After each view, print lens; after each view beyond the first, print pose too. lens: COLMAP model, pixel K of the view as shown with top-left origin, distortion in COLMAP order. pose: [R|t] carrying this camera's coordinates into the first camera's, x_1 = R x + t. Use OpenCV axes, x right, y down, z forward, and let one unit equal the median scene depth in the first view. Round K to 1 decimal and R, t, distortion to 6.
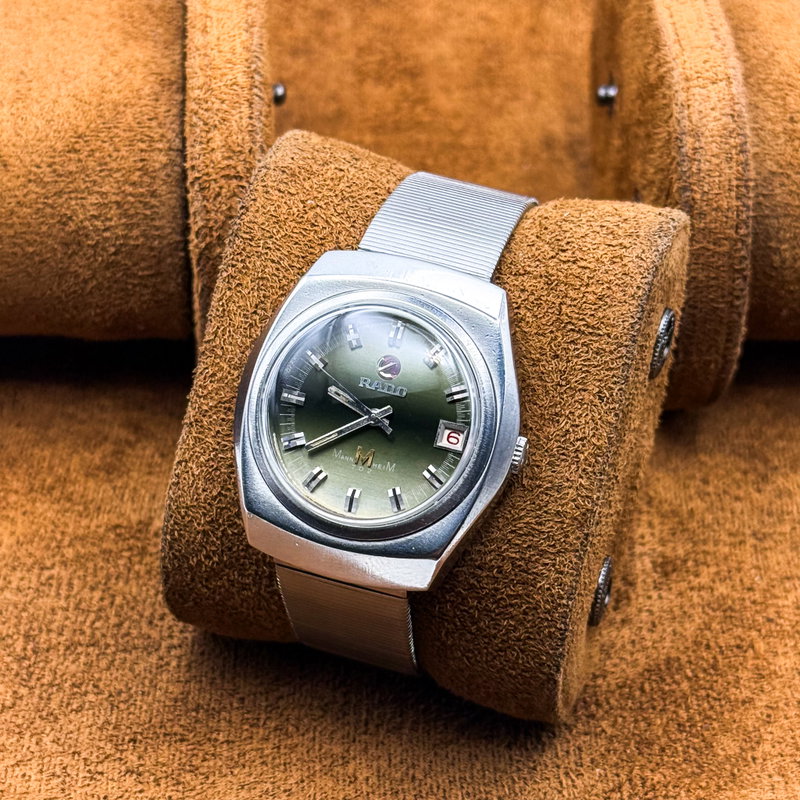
lens RADIAL K [[2072.9, 0, 400.0], [0, 2072.9, 400.0], [0, 0, 1]] dist [0.069656, -0.097326]
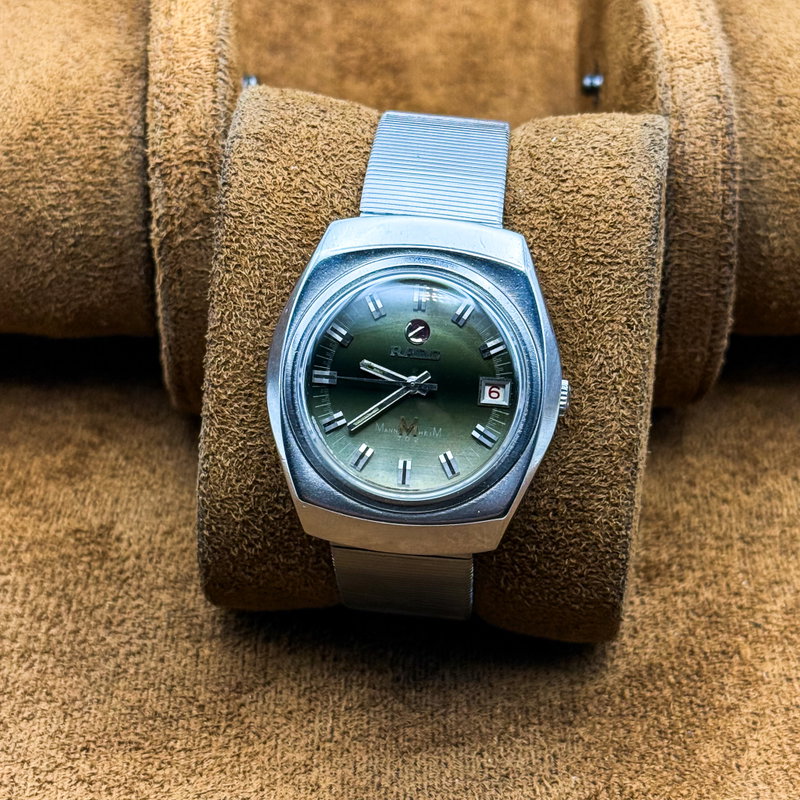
lens RADIAL K [[2072.9, 0, 400.0], [0, 2072.9, 400.0], [0, 0, 1]] dist [0.069656, -0.097326]
pose [[0.976473, -0.169910, 0.132780, -0.145621], [0.154520, 0.980827, 0.118749, -0.099412], [-0.150410, -0.095438, 0.984006, 0.035728]]
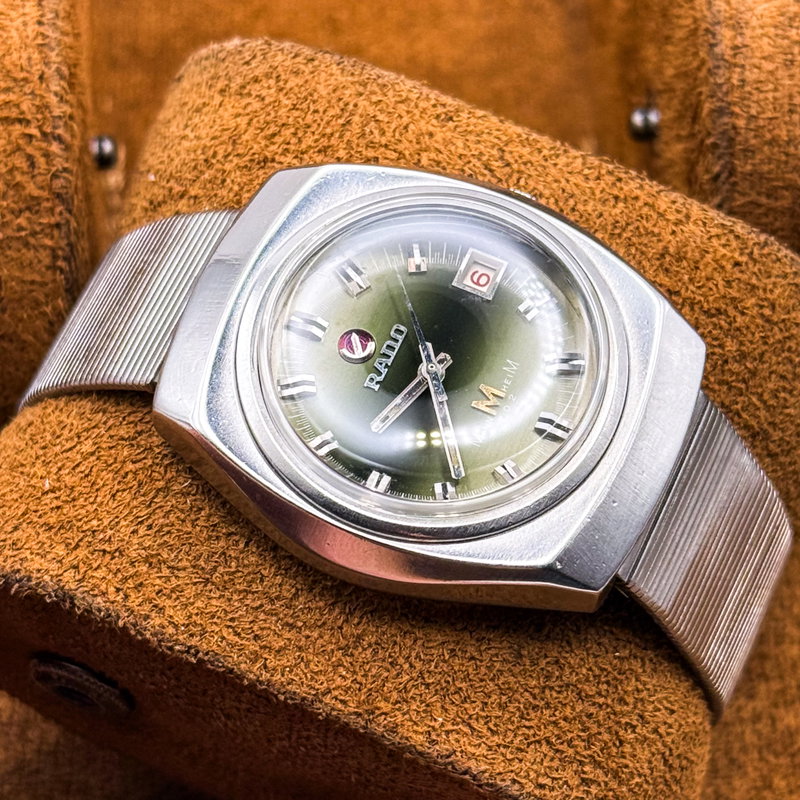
lens RADIAL K [[2739.3, 0, 400.0], [0, 2739.3, 400.0], [0, 0, 1]] dist [0.024849, 2.404246]
pose [[0.148553, -0.791310, 0.593095, -0.510044], [0.975072, 0.217170, 0.045523, -0.036505], [-0.164825, 0.571547, 0.803845, 0.318053]]
